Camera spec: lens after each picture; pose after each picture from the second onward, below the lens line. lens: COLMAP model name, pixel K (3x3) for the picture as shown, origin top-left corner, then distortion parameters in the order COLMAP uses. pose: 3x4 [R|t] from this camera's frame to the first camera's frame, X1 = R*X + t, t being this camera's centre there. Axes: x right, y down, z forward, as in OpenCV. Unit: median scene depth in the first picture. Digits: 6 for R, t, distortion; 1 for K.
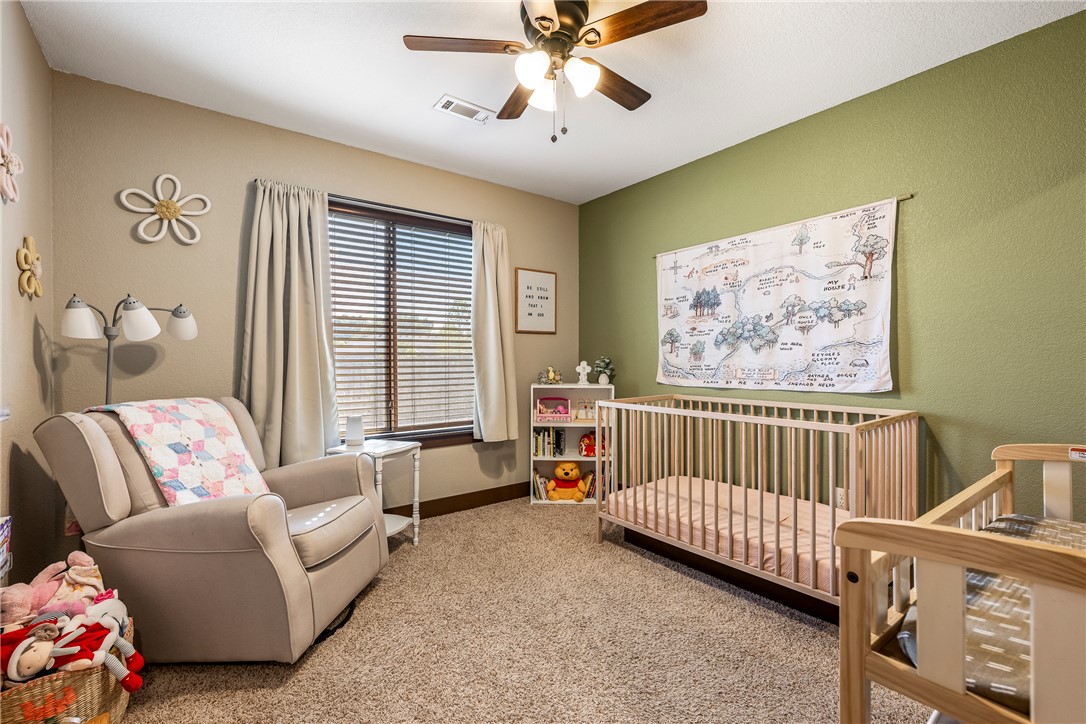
lens RADIAL K [[476.0, 0, 534.5], [0, 476.0, 362.4], [0, 0, 1]] dist [0.004131, 0.000101]
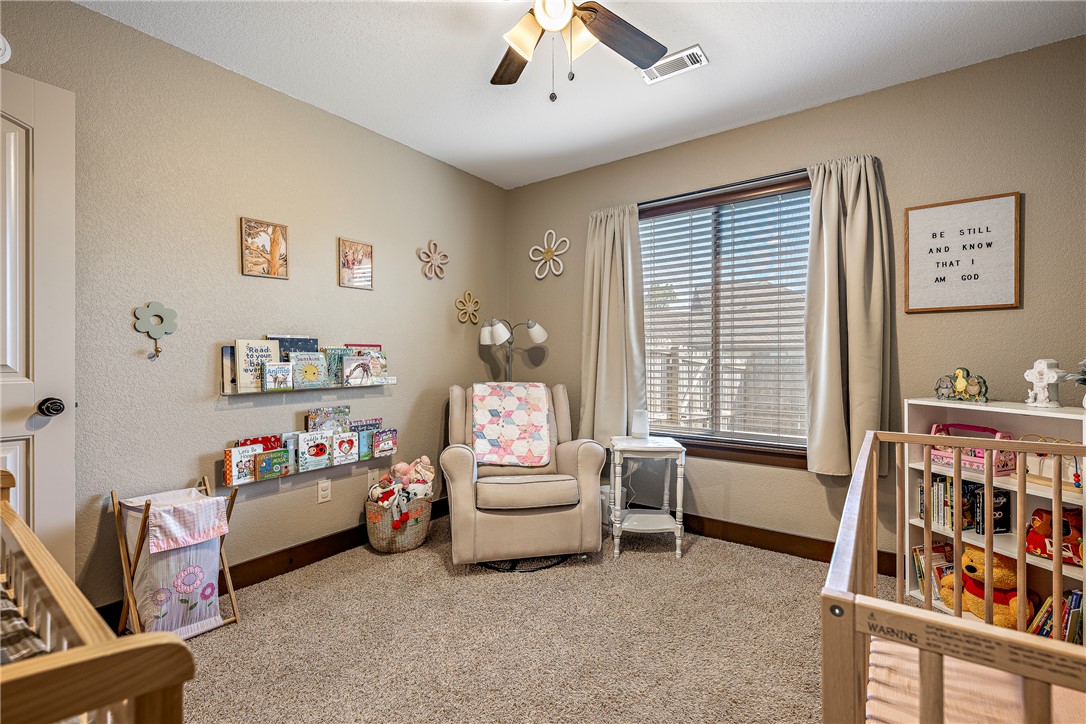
lens RADIAL K [[476.0, 0, 534.5], [0, 476.0, 362.4], [0, 0, 1]] dist [0.004131, 0.000101]
pose [[0.294324, 0.012079, -0.955629, 0.434934], [-0.005178, 0.999926, 0.011044, -0.002678], [0.955692, 0.001698, 0.294365, 0.368372]]
